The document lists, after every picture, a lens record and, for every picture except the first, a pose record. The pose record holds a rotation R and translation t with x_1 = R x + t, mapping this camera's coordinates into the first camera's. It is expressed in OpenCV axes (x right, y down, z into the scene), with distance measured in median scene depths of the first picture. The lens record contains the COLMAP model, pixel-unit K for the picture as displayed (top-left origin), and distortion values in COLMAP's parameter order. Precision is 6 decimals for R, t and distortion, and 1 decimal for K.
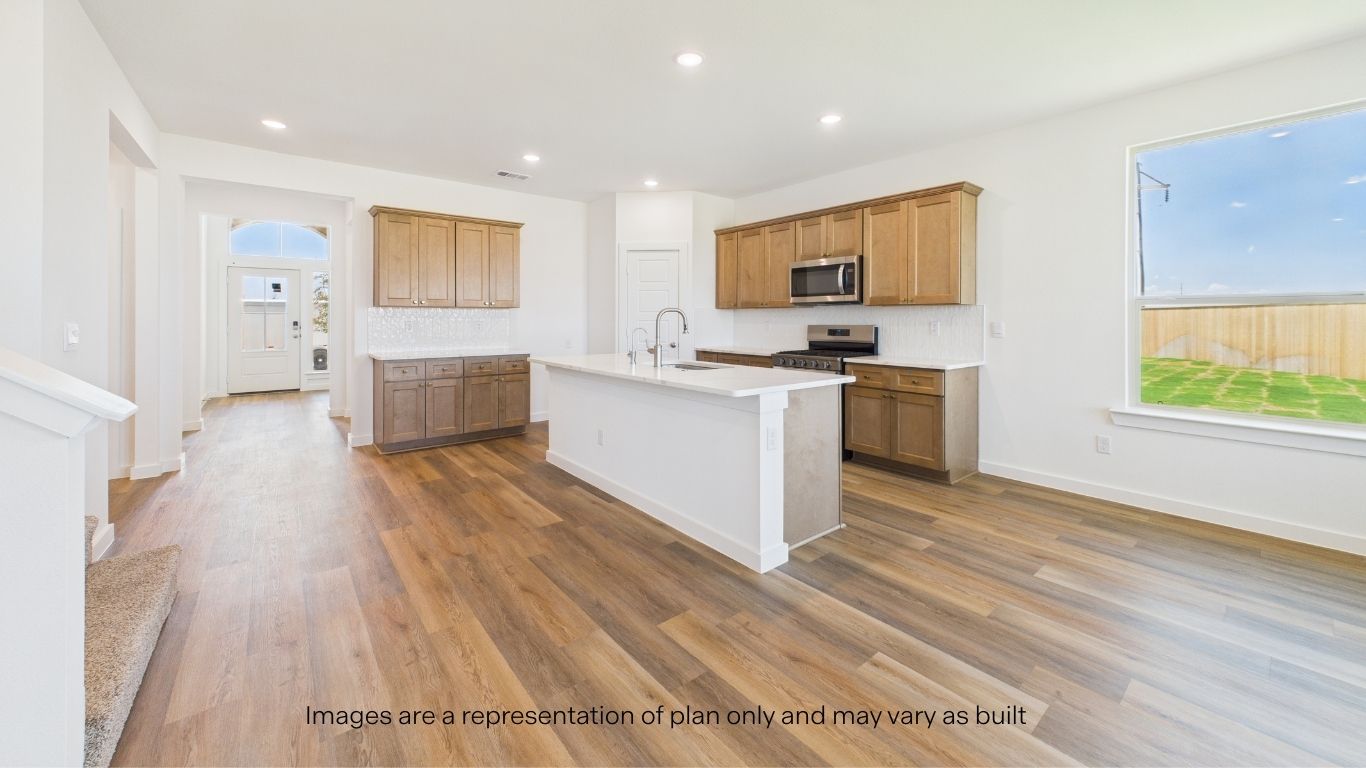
lens RADIAL K [[506.7, 0, 691.0], [0, 506.7, 316.2], [0, 0, 1]] dist [-0.000720, -0.000036]
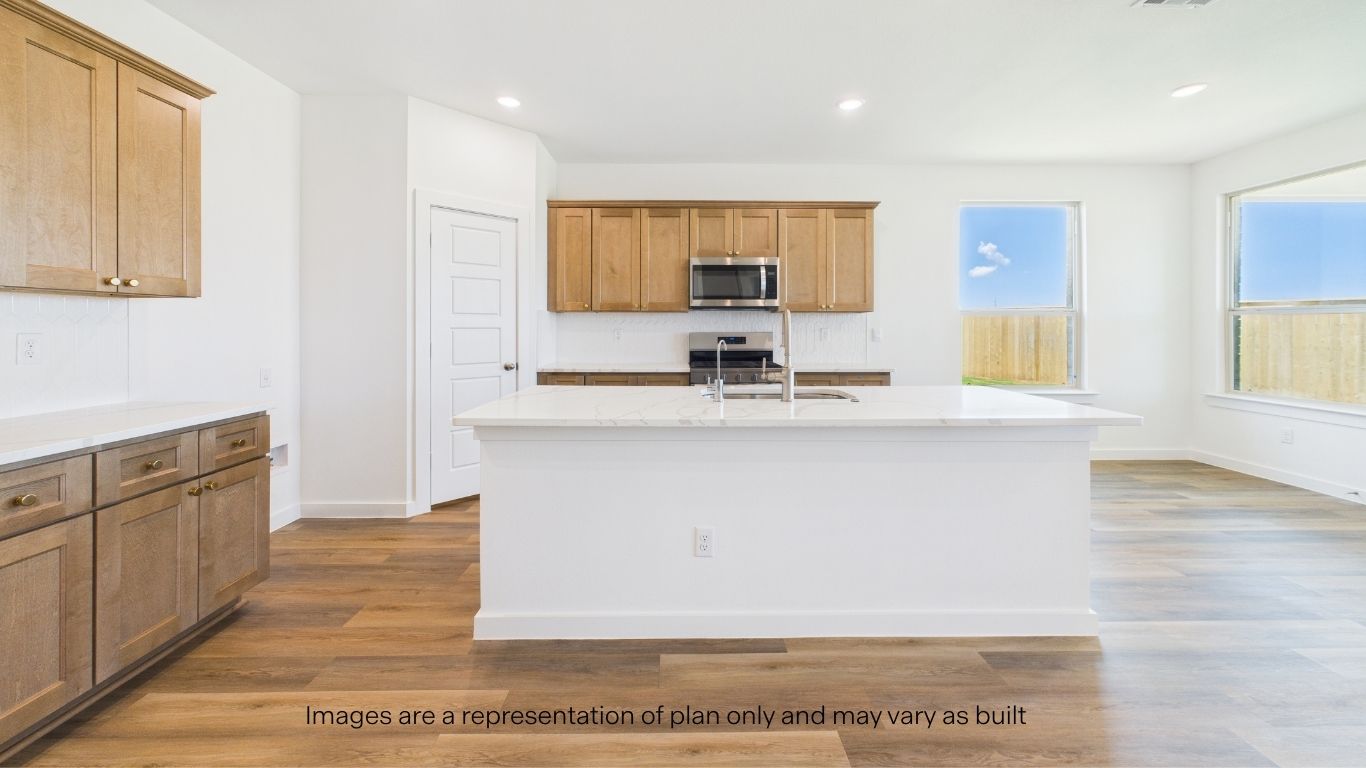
lens RADIAL K [[496.1, 0, 682.8], [0, 496.1, 325.3], [0, 0, 1]] dist [0.001948, -0.000460]
pose [[0.626228, -0.000532, 0.779640, -0.457306], [-0.002339, 0.999994, 0.002561, 0.003068], [-0.779636, -0.003427, 0.626223, 0.514272]]
